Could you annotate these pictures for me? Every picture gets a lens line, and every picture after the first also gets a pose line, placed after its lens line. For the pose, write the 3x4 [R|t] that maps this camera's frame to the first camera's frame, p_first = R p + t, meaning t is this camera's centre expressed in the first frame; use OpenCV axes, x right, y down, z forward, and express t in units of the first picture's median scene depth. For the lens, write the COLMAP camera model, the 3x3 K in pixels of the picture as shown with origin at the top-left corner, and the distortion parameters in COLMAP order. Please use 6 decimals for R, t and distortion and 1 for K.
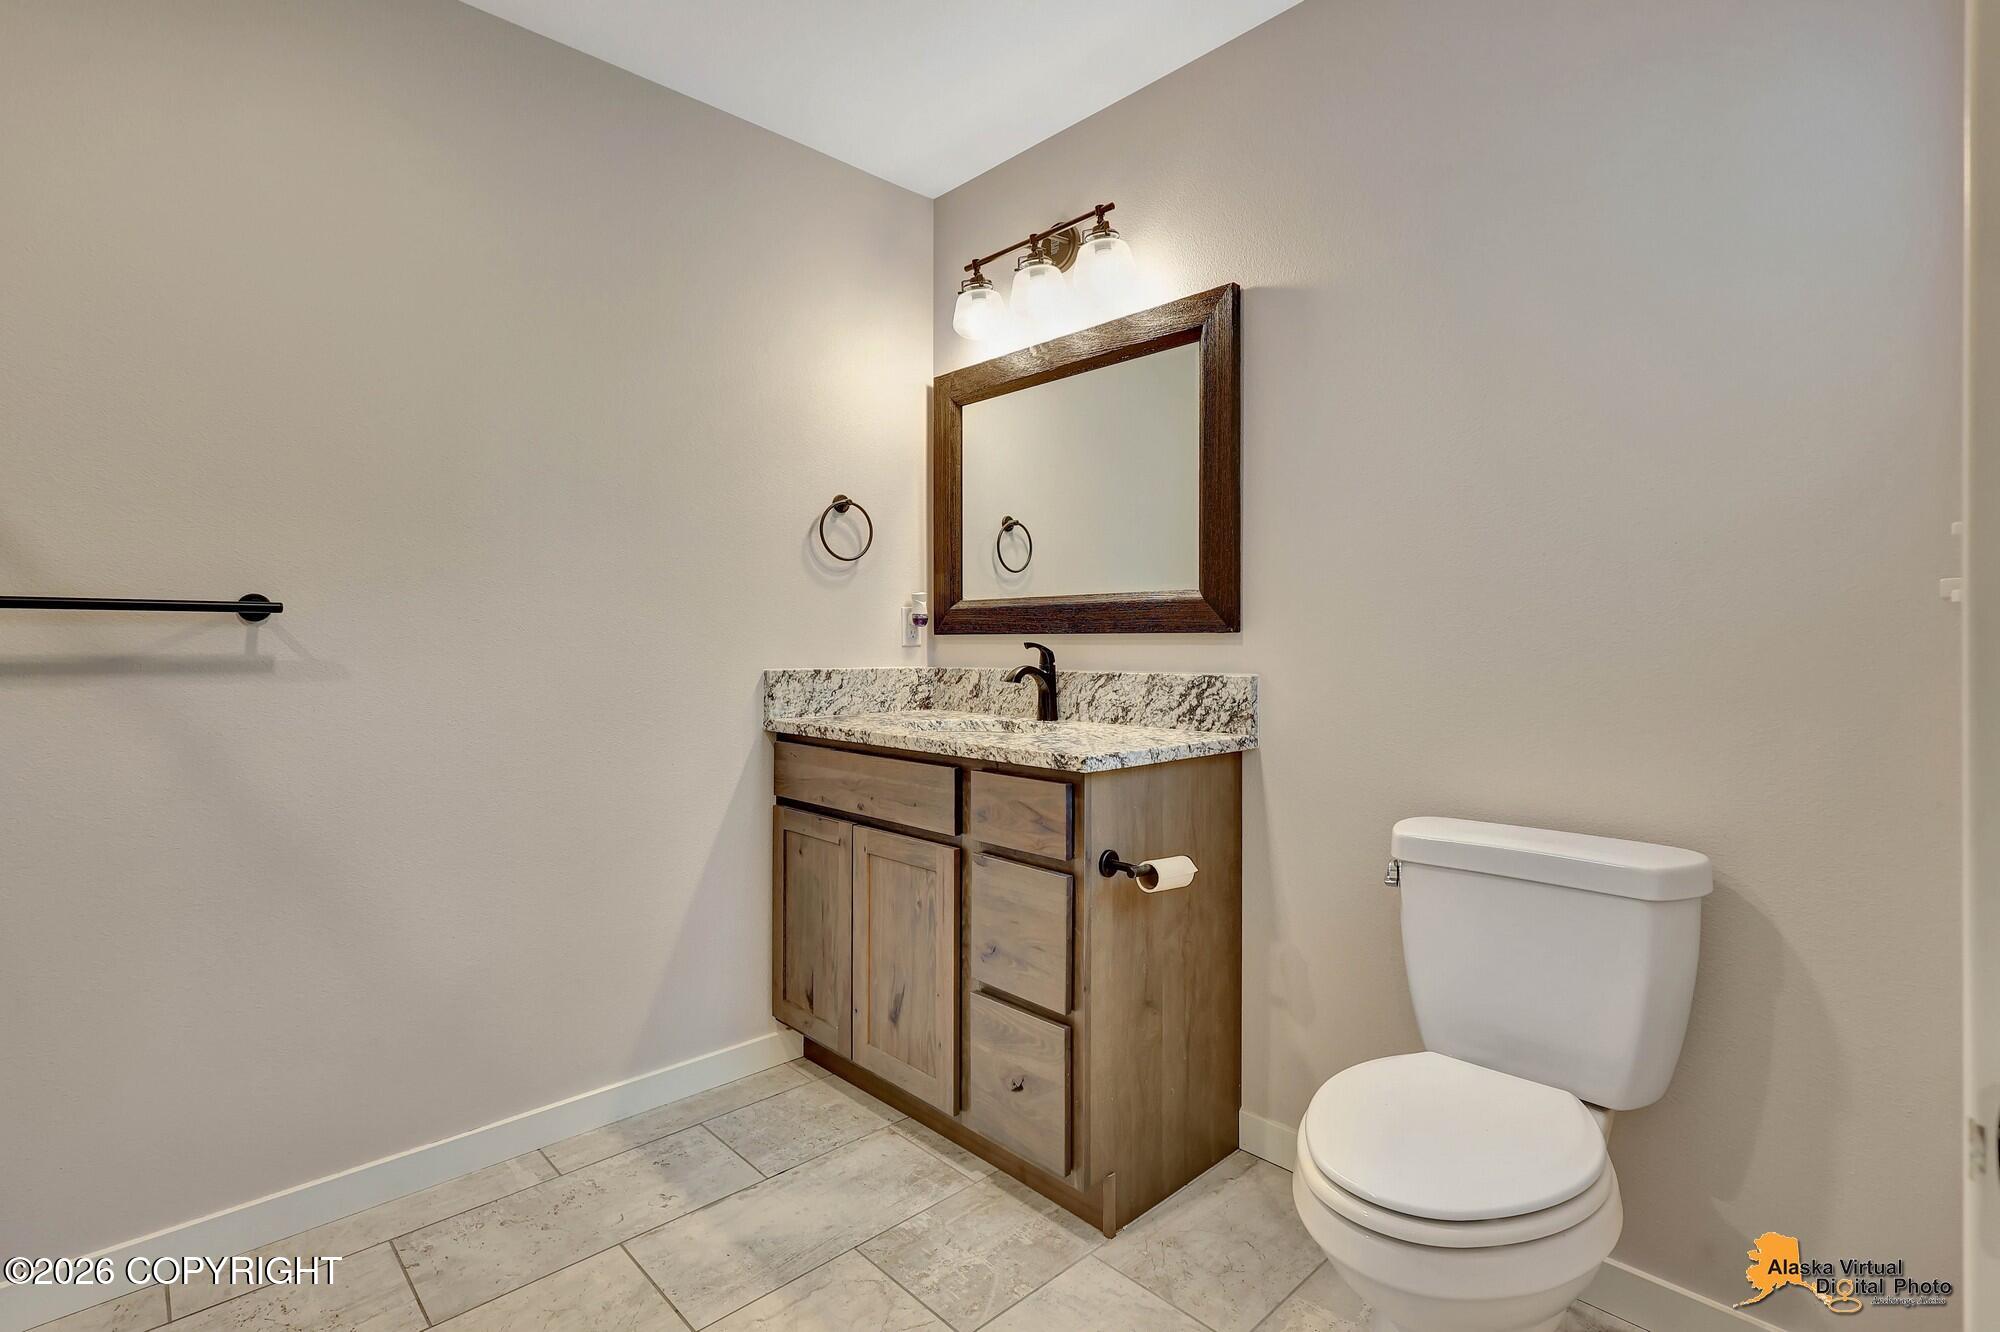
lens RADIAL K [[932.3, 0, 1000.4], [0, 932.3, 655.6], [0, 0, 1]] dist [0.010067, 0.000901]
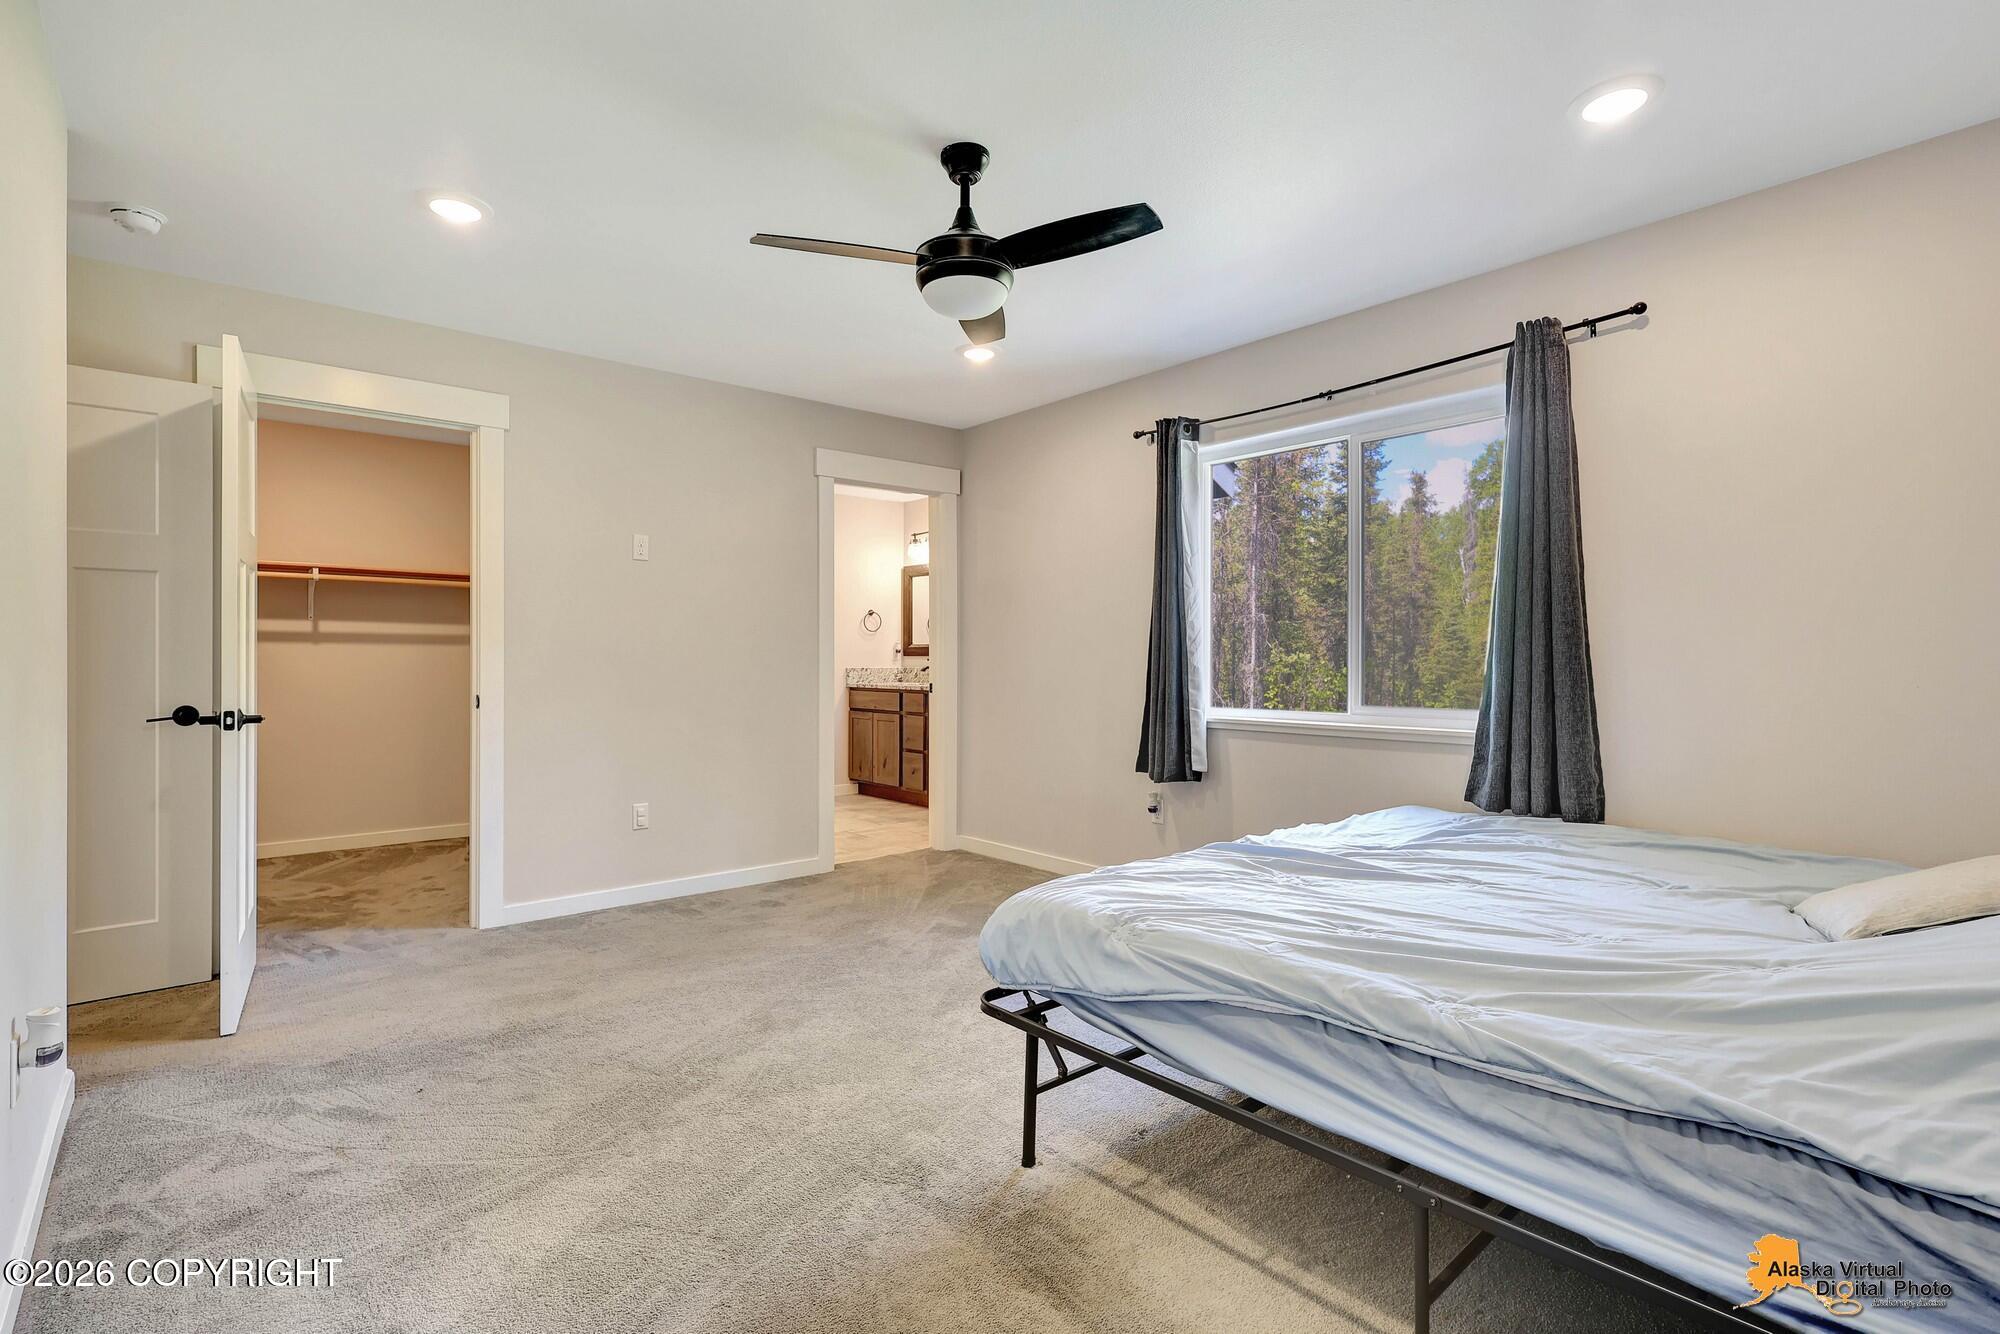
lens RADIAL K [[932.3, 0, 1000.5], [0, 932.3, 668.6], [0, 0, 1]] dist [0.010067, 0.000901]
pose [[0.998900, 0.001722, -0.046850, 0.425066], [-0.001961, 0.999985, -0.005053, 0.035019], [0.046840, 0.005140, 0.998889, -2.172533]]
